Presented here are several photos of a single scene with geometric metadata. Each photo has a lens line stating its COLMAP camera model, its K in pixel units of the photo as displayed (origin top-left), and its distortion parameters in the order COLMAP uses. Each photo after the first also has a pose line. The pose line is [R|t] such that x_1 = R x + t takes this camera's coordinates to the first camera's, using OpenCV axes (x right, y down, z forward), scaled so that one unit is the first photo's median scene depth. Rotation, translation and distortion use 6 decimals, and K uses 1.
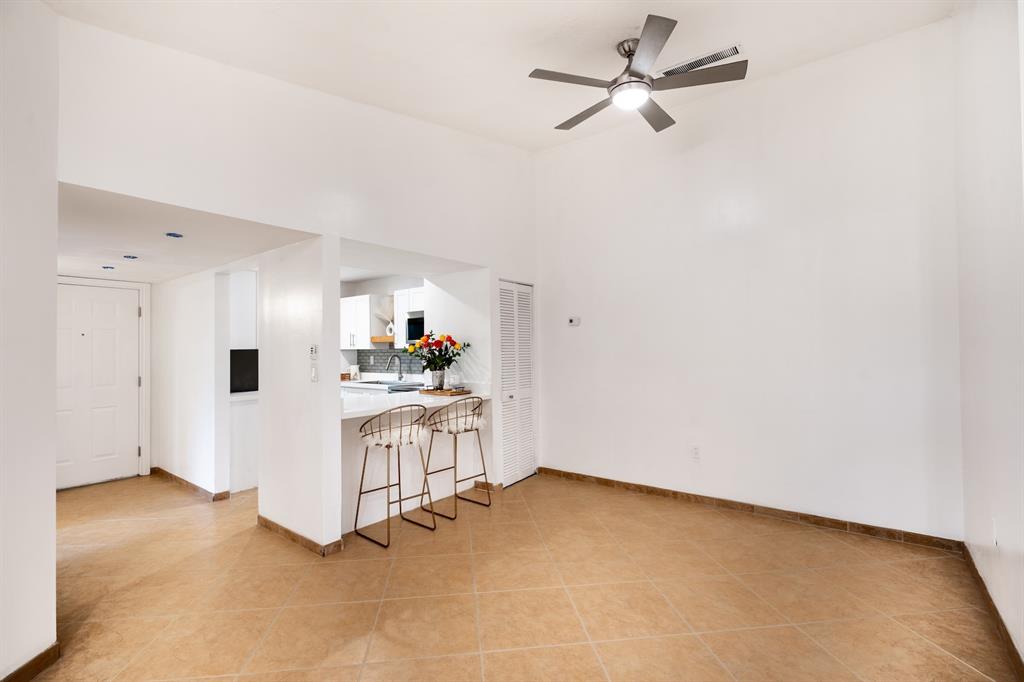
lens RADIAL K [[464.5, 0, 512.0], [0, 464.5, 341.0], [0, 0, 1]] dist [-0.001879, 0.000229]
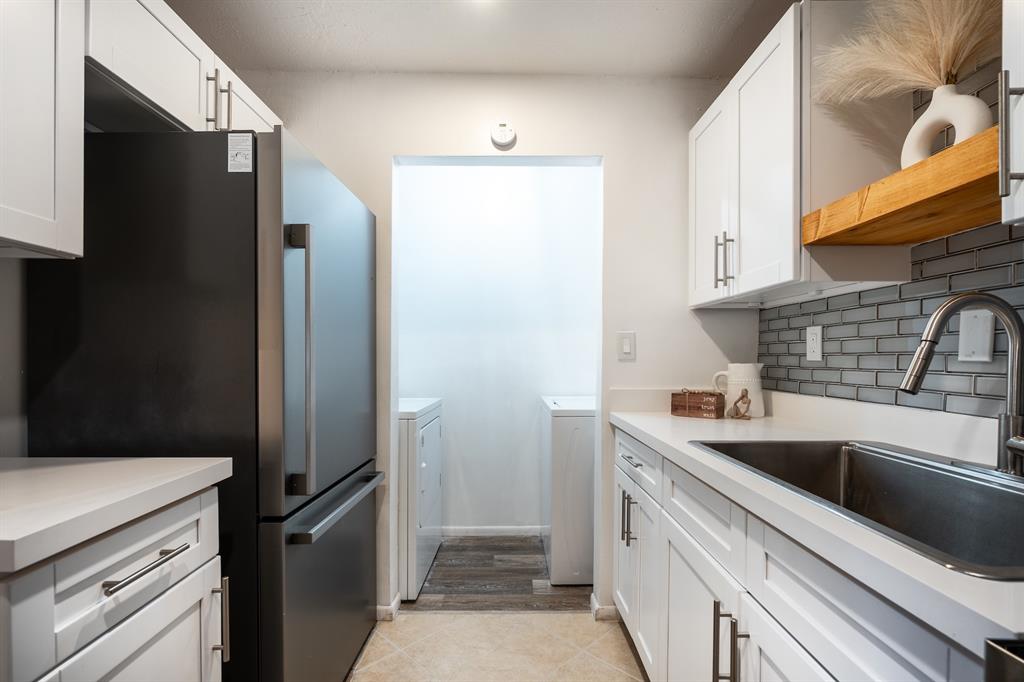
lens RADIAL K [[472.9, 0, 515.6], [0, 472.9, 360.4], [0, 0, 1]] dist [-0.000650, 0.000160]
pose [[0.630195, 0.017717, -0.776235, -0.215637], [0.003084, 0.999675, 0.025321, 0.044480], [0.776431, -0.018351, 0.629936, 0.750321]]
